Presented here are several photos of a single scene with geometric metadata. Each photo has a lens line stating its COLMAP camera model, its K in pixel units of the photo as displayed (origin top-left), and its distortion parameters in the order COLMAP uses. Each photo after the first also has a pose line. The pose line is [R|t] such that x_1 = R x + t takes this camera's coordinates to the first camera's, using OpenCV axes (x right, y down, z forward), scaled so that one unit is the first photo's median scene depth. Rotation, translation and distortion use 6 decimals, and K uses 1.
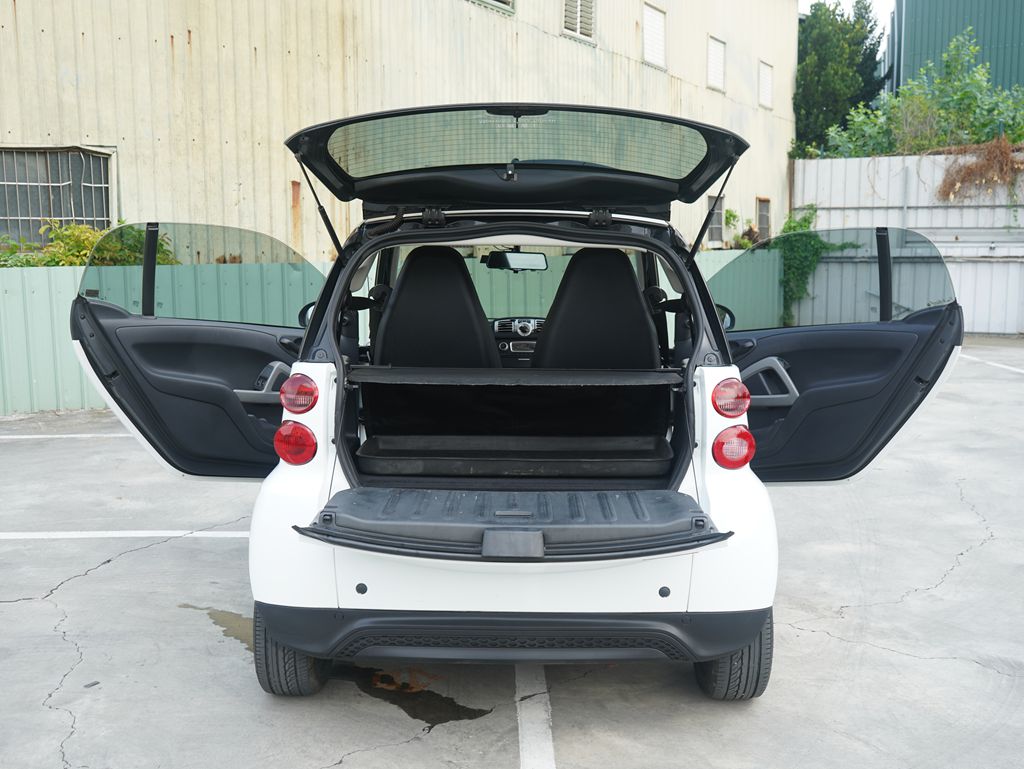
lens RADIAL K [[1077.0, 0, 517.6], [0, 1077.0, 394.7], [0, 0, 1]] dist [-0.001912, 0.000000]
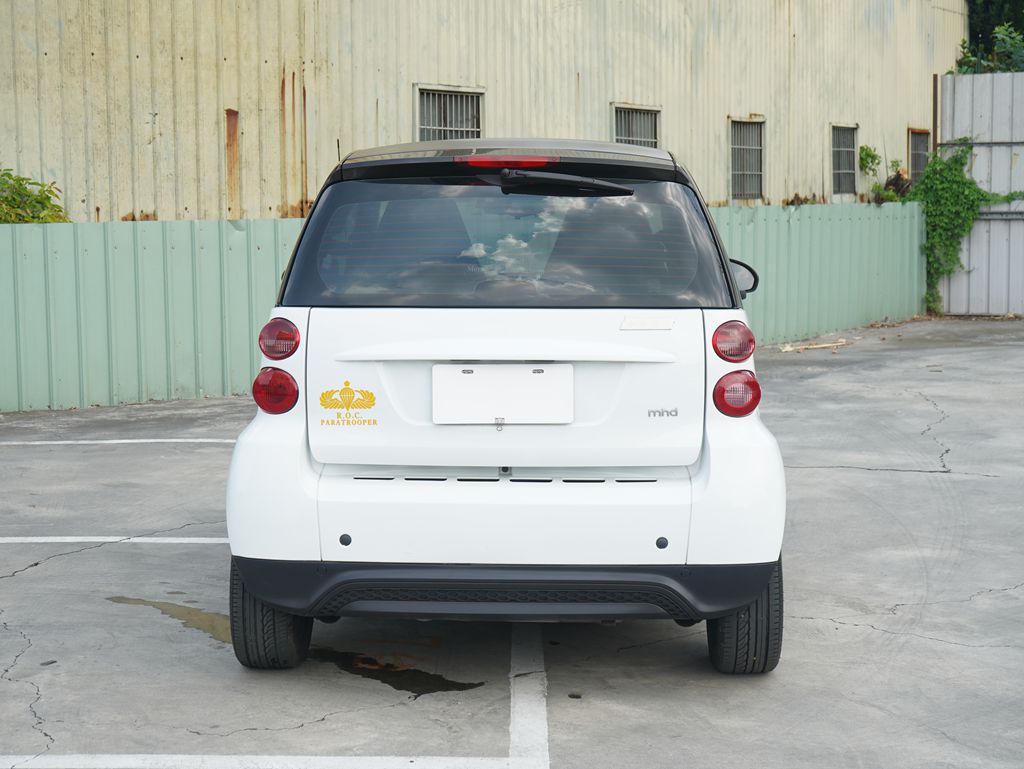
lens RADIAL K [[1690.0, 0, 505.5], [0, 1690.0, 379.6], [0, 0, 1]] dist [-0.013707, 0.000000]
pose [[0.999534, -0.001229, -0.030502, 0.032842], [0.000181, 0.999411, -0.034320, 0.067670], [0.030526, 0.034298, 0.998945, -0.377440]]
